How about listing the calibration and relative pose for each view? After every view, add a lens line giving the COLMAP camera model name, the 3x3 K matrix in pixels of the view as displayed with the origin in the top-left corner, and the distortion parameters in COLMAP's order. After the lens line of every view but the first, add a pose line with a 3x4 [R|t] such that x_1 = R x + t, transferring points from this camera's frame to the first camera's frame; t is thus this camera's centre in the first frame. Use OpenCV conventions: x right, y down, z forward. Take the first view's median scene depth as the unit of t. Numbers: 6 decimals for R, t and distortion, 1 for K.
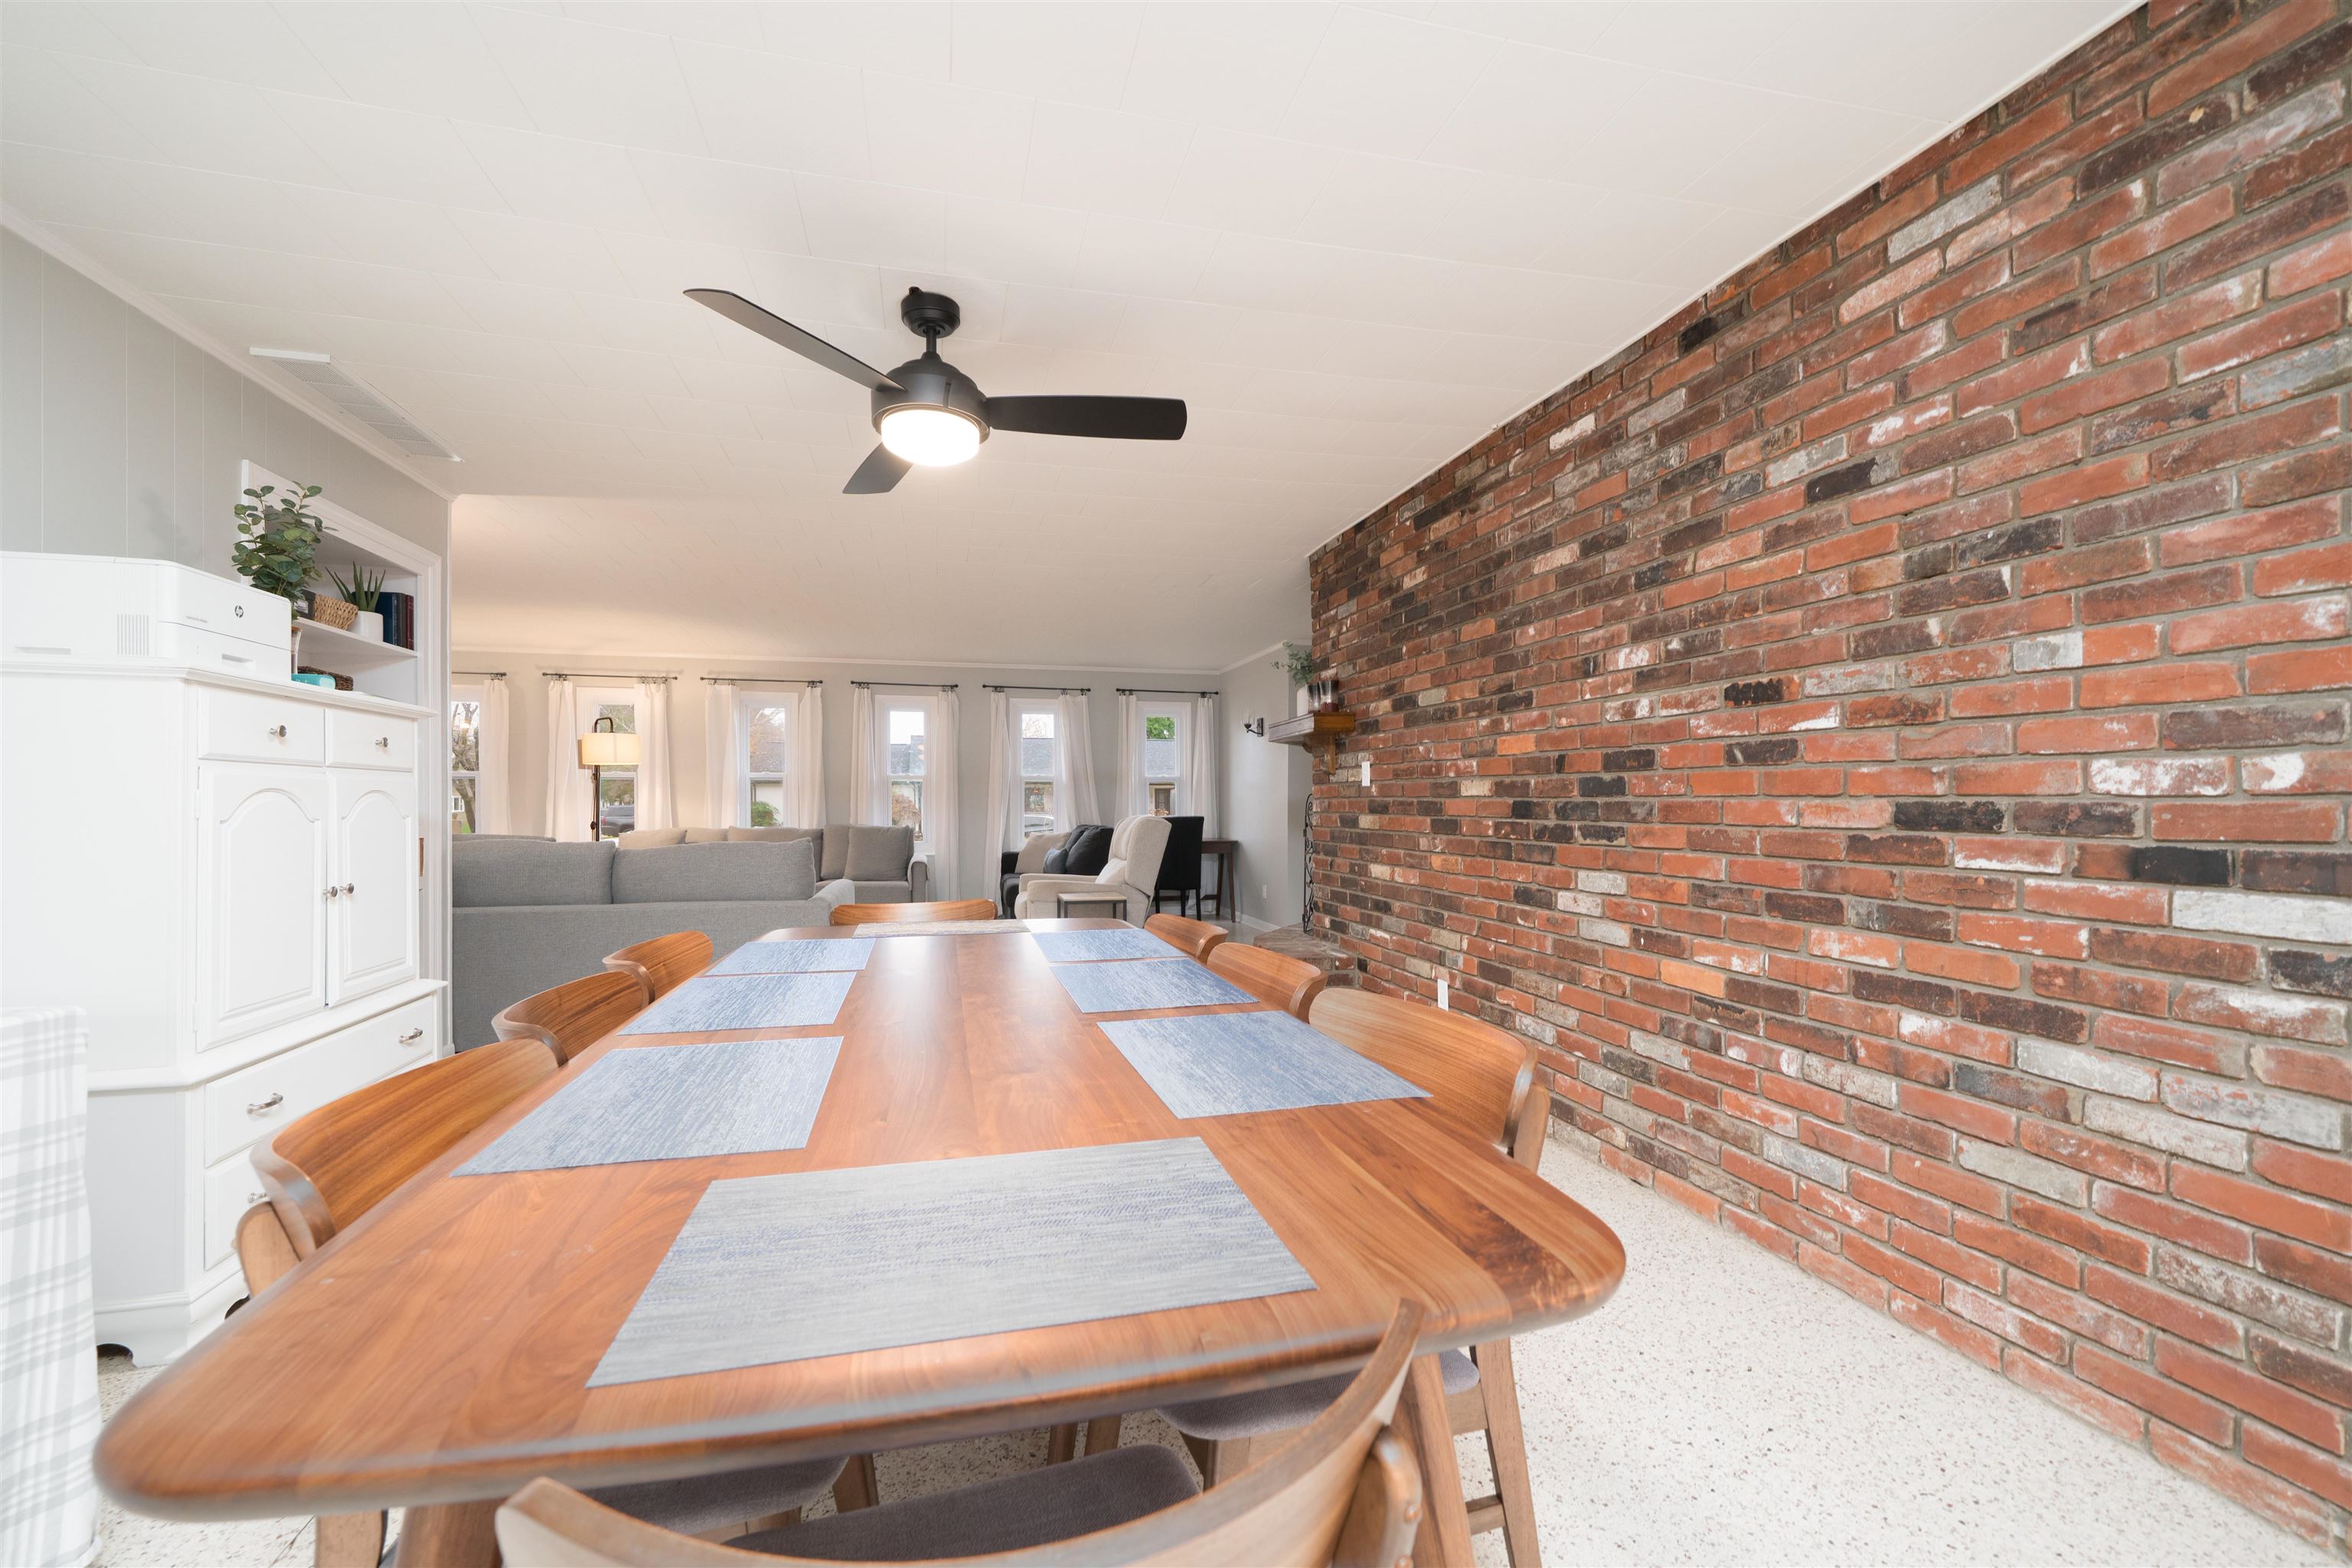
lens RADIAL K [[920.1, 0, 1171.0], [0, 920.1, 798.3], [0, 0, 1]] dist [-0.002803, -0.000314]
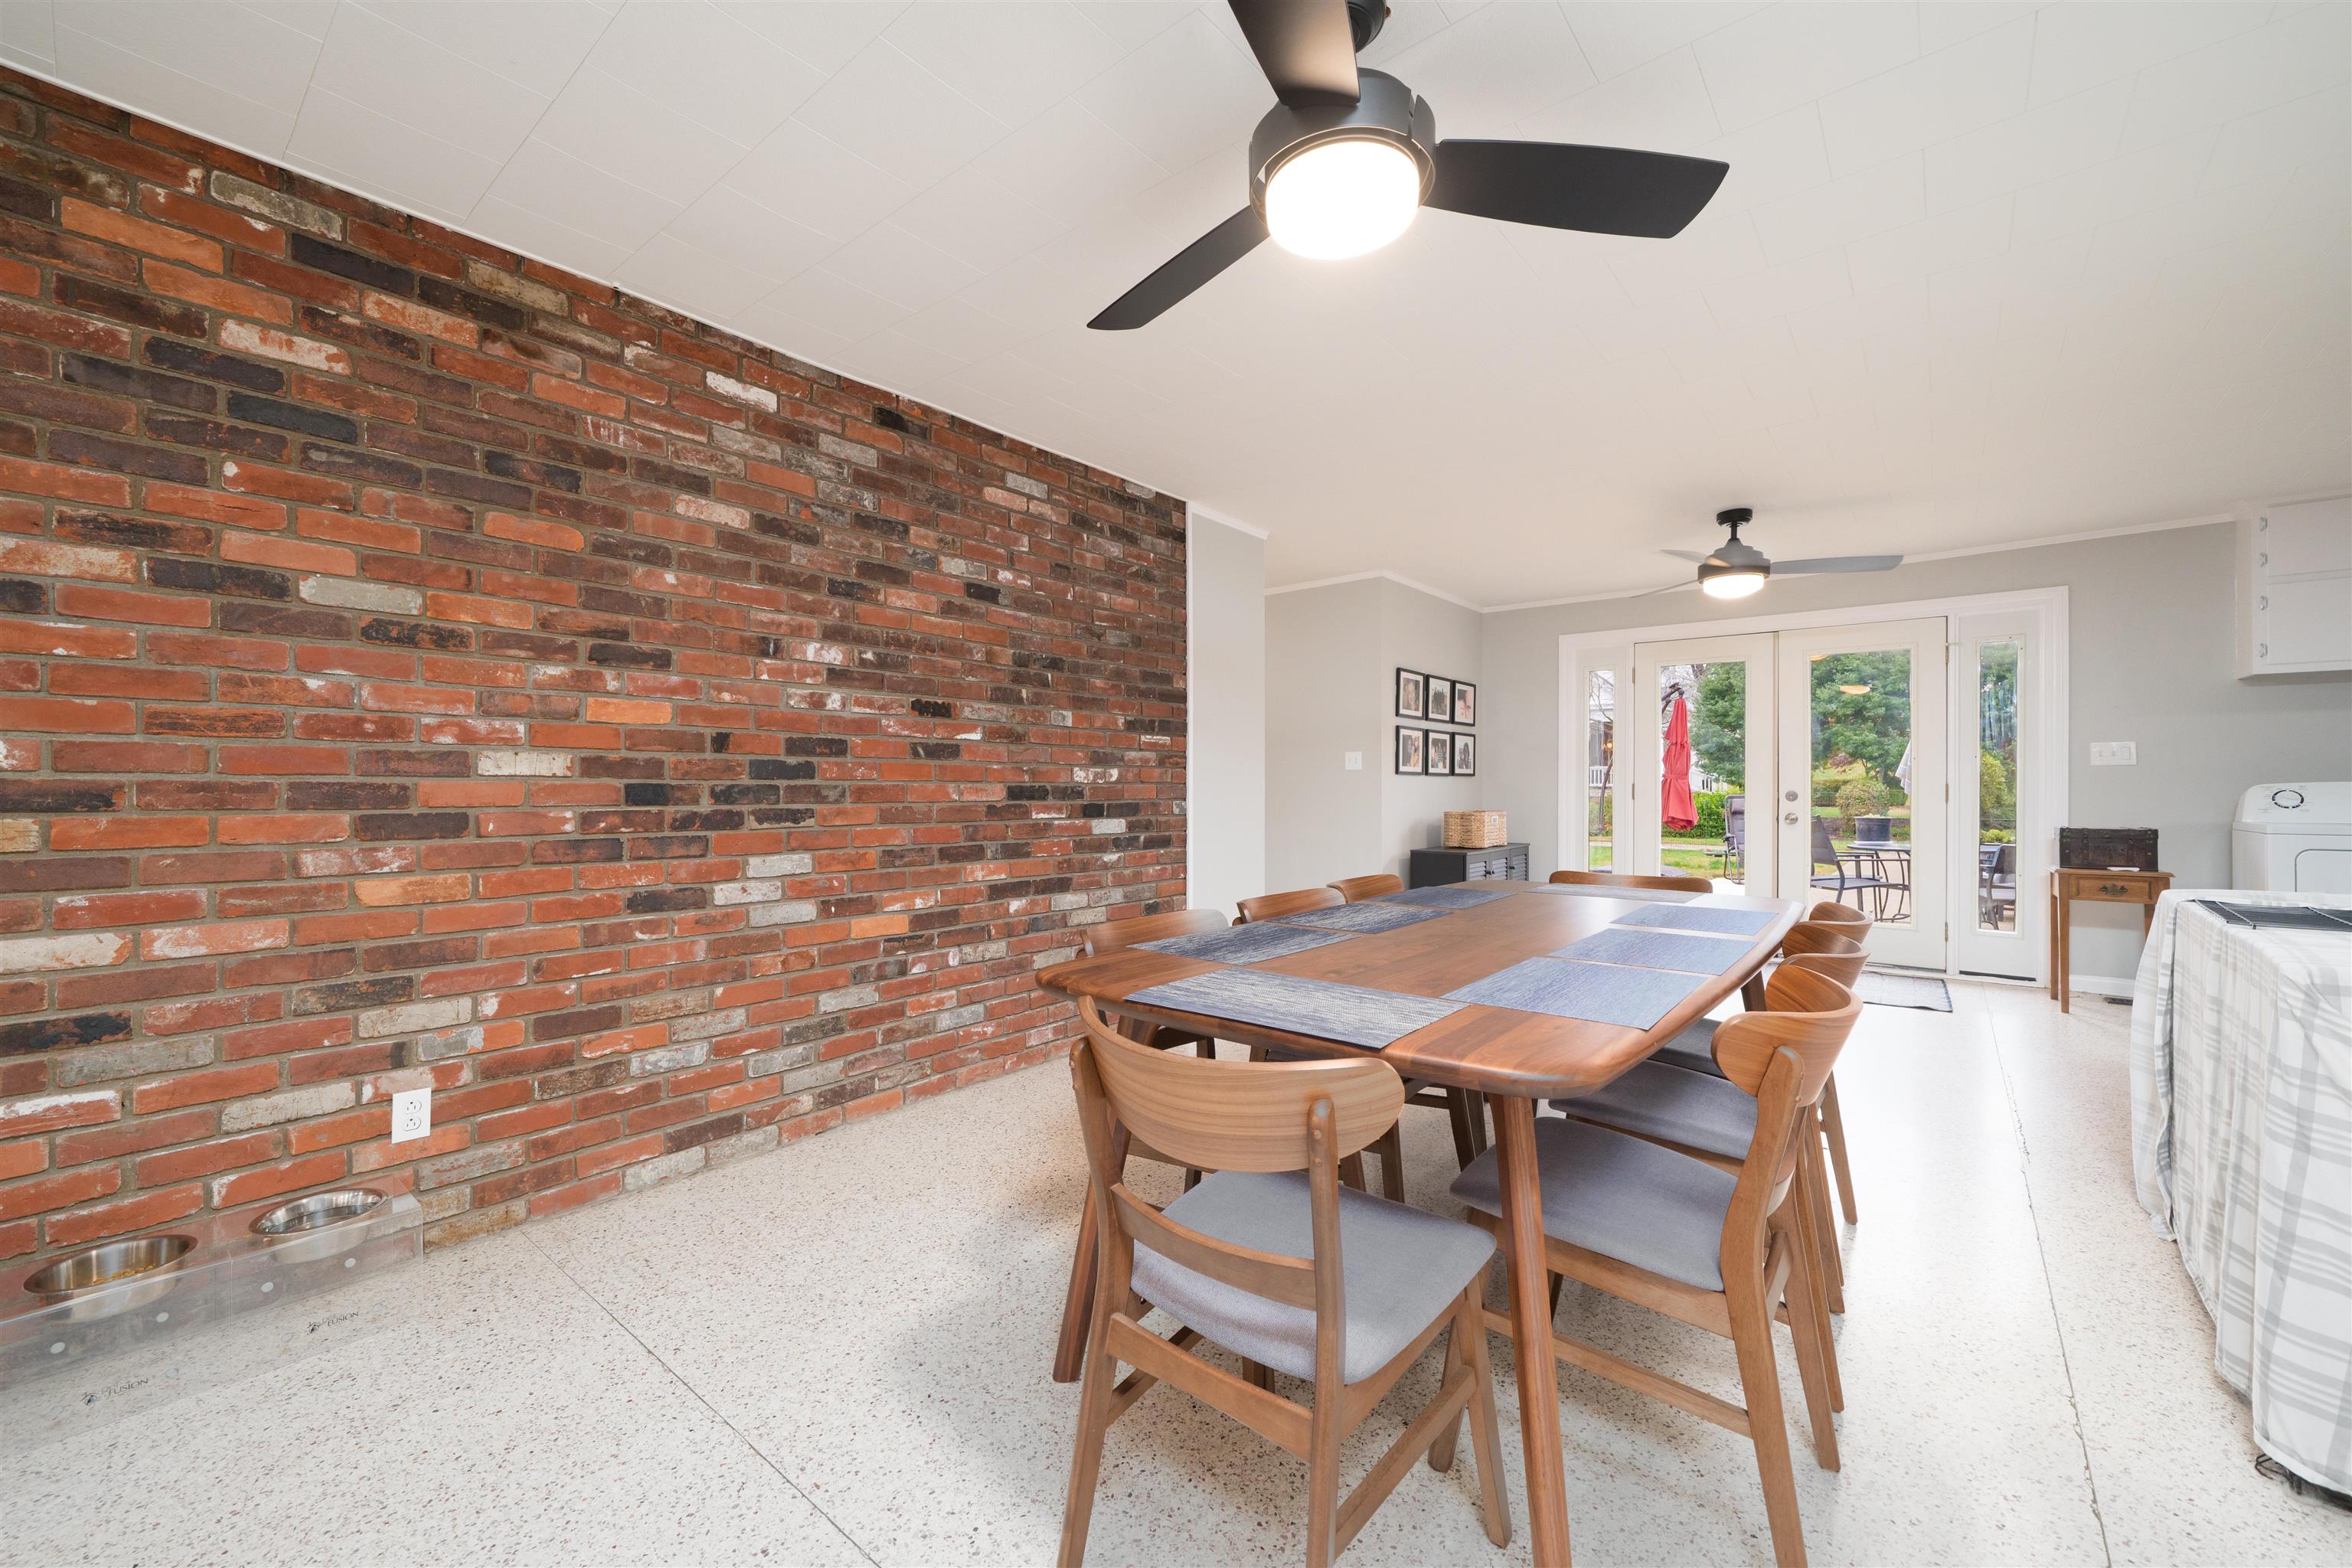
lens RADIAL K [[920.1, 0, 1176.1], [0, 920.1, 783.4], [0, 0, 1]] dist [-0.002803, -0.000314]
pose [[-0.581936, 0.010912, 0.813161, -0.660042], [0.003232, 0.999933, -0.011106, 0.016173], [-0.813228, -0.003835, -0.581933, 1.349068]]
